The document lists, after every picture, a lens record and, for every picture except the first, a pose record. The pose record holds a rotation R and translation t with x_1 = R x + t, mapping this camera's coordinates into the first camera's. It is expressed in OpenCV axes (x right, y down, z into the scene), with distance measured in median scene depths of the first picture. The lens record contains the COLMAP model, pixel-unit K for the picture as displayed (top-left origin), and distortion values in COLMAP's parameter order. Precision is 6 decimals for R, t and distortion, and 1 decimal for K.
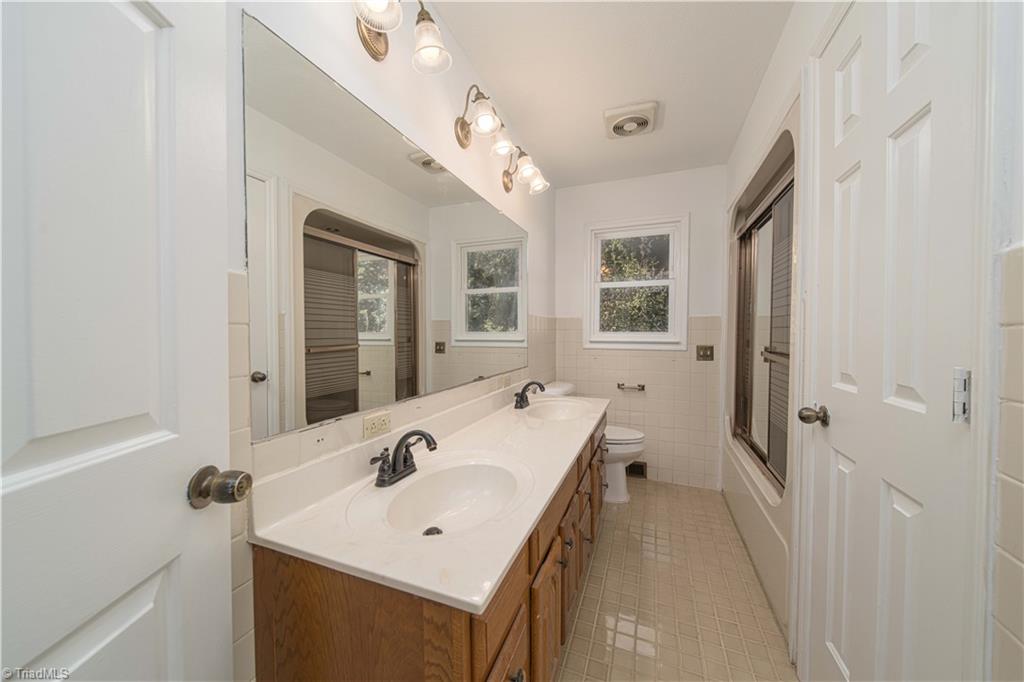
lens RADIAL K [[359.0, 0, 513.4], [0, 359.0, 341.5], [0, 0, 1]] dist [0.001499, -0.000586]
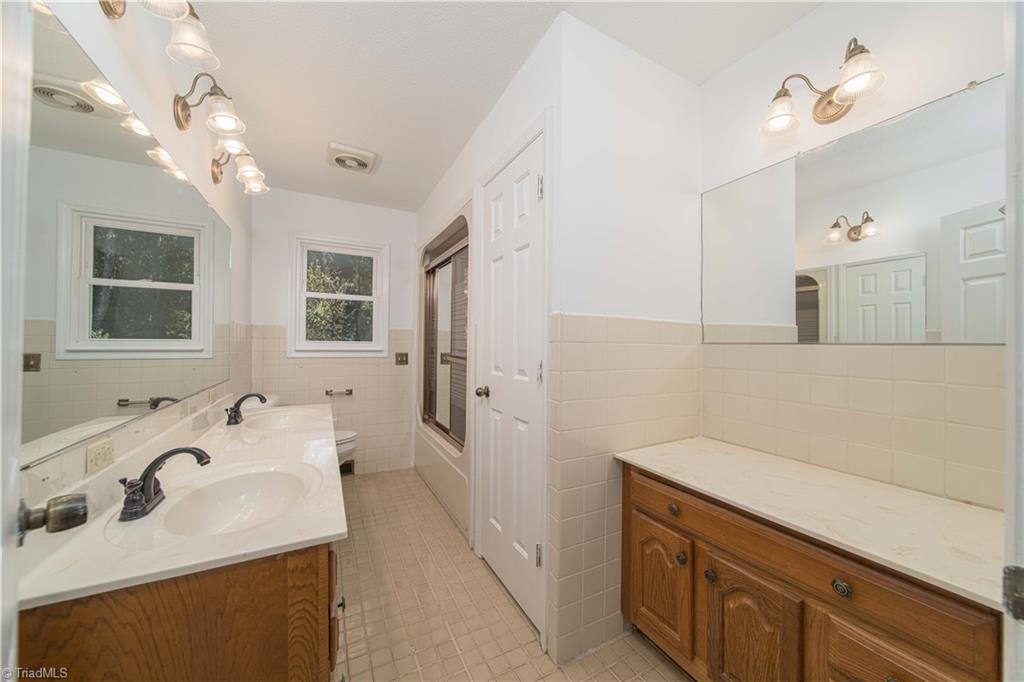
lens RADIAL K [[359.0, 0, 511.7], [0, 359.0, 341.3], [0, 0, 1]] dist [0.001499, -0.000586]
pose [[0.653672, 0.009355, 0.756720, -0.206060], [0.008579, 0.999768, -0.019771, -0.001286], [-0.756729, 0.019415, 0.653440, -0.128776]]
